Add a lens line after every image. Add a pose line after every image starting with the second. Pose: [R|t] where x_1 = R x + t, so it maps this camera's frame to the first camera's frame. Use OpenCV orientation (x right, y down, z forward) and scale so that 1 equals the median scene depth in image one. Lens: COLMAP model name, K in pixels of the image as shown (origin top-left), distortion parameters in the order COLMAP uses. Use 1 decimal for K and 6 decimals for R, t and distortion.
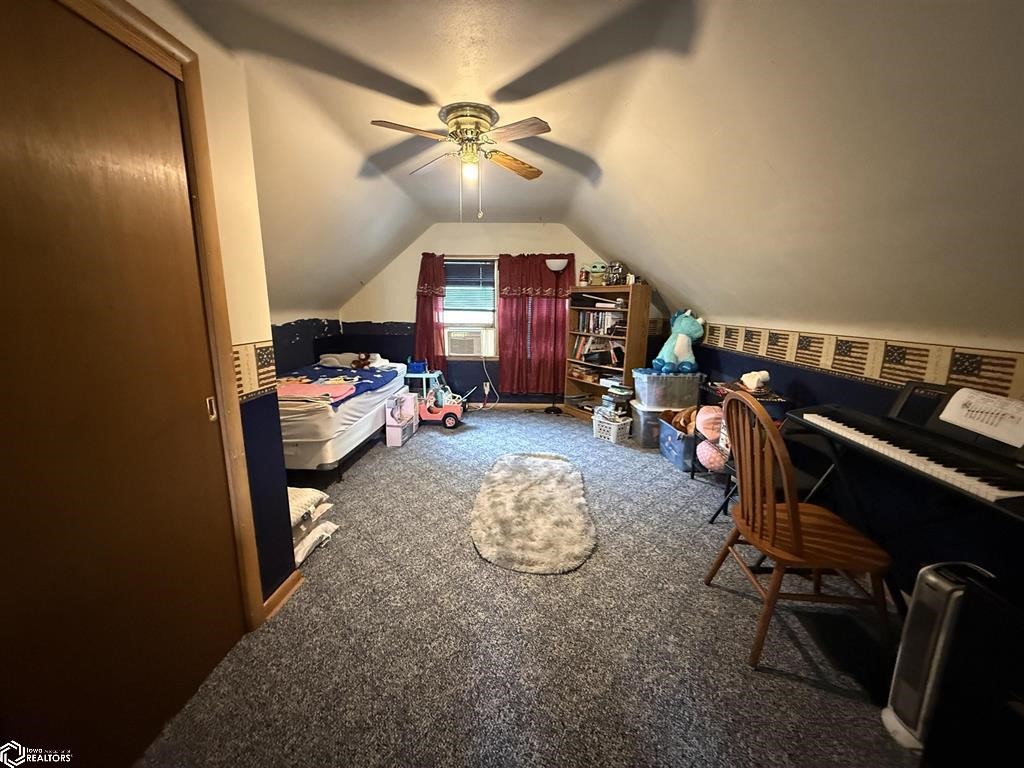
lens RADIAL K [[406.7, 0, 509.8], [0, 406.7, 382.4], [0, 0, 1]] dist [0.001038, 0.000026]
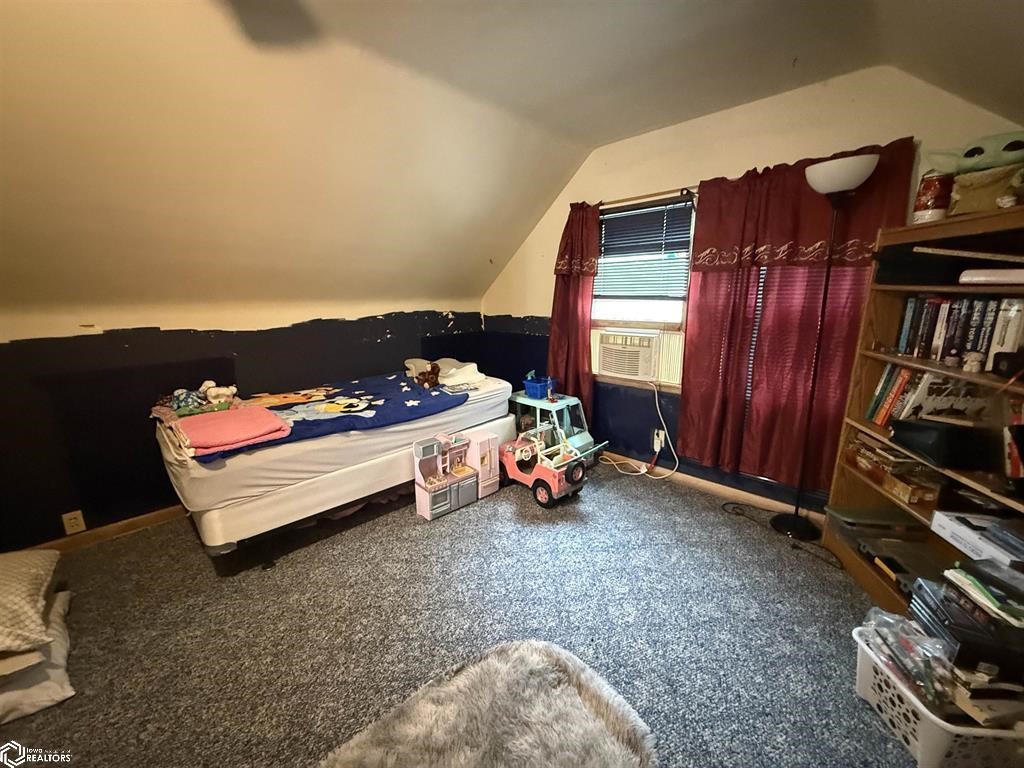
lens RADIAL K [[406.7, 0, 509.8], [0, 406.7, 382.4], [0, 0, 1]] dist [0.001038, 0.000026]
pose [[0.730965, 0.128198, -0.670265, 0.166383], [-0.109178, 0.991514, 0.070576, -0.086756], [0.673624, 0.021590, 0.738759, 0.495734]]
